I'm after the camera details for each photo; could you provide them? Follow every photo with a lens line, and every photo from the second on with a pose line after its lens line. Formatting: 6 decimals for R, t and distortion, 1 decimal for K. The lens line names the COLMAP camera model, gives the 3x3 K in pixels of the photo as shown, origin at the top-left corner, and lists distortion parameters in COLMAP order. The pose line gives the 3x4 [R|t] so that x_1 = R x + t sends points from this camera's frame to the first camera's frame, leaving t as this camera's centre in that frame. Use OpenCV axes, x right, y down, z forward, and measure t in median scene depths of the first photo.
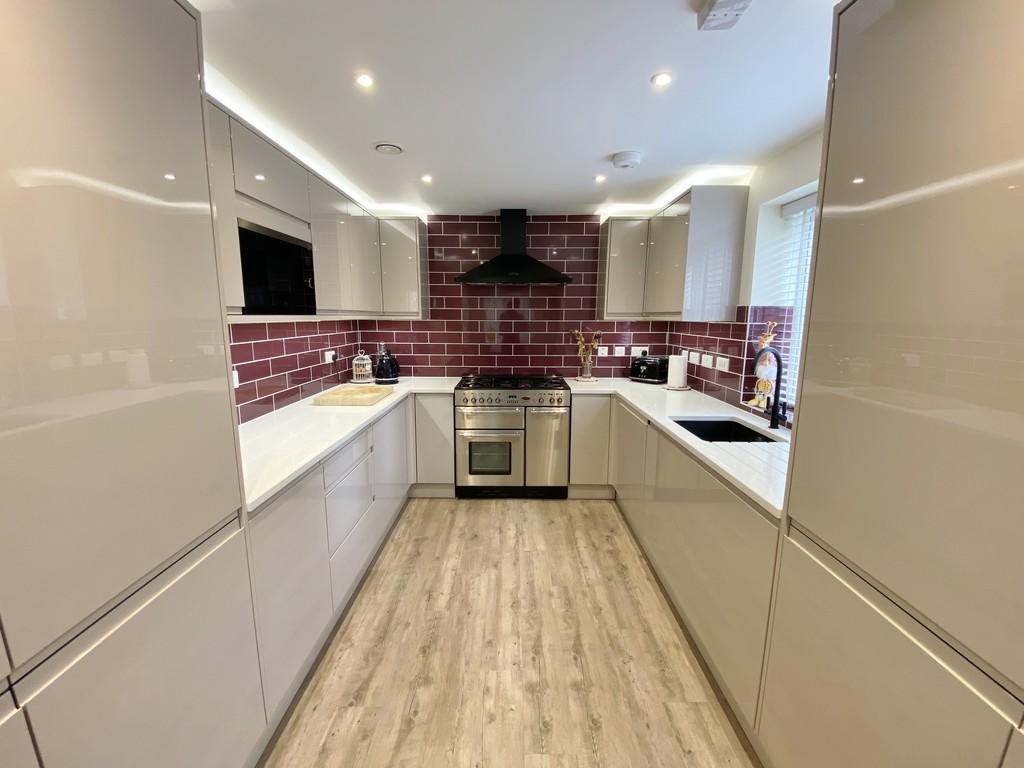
lens RADIAL K [[412.0, 0, 505.3], [0, 412.0, 385.1], [0, 0, 1]] dist [0.004649, -0.000587]
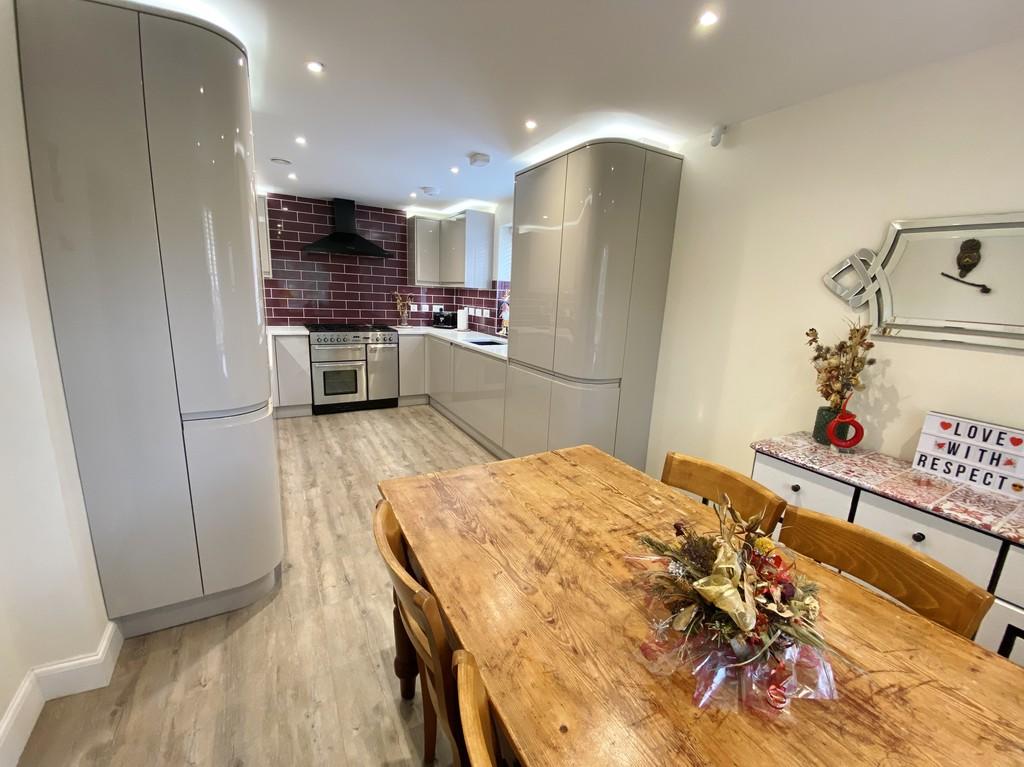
lens RADIAL K [[412.0, 0, 516.4], [0, 412.0, 385.6], [0, 0, 1]] dist [0.004649, -0.000587]
pose [[0.855723, -0.071456, 0.512476, -0.246025], [0.039250, 0.996529, 0.073410, 0.111589], [-0.515943, -0.042704, 0.855558, -0.499116]]
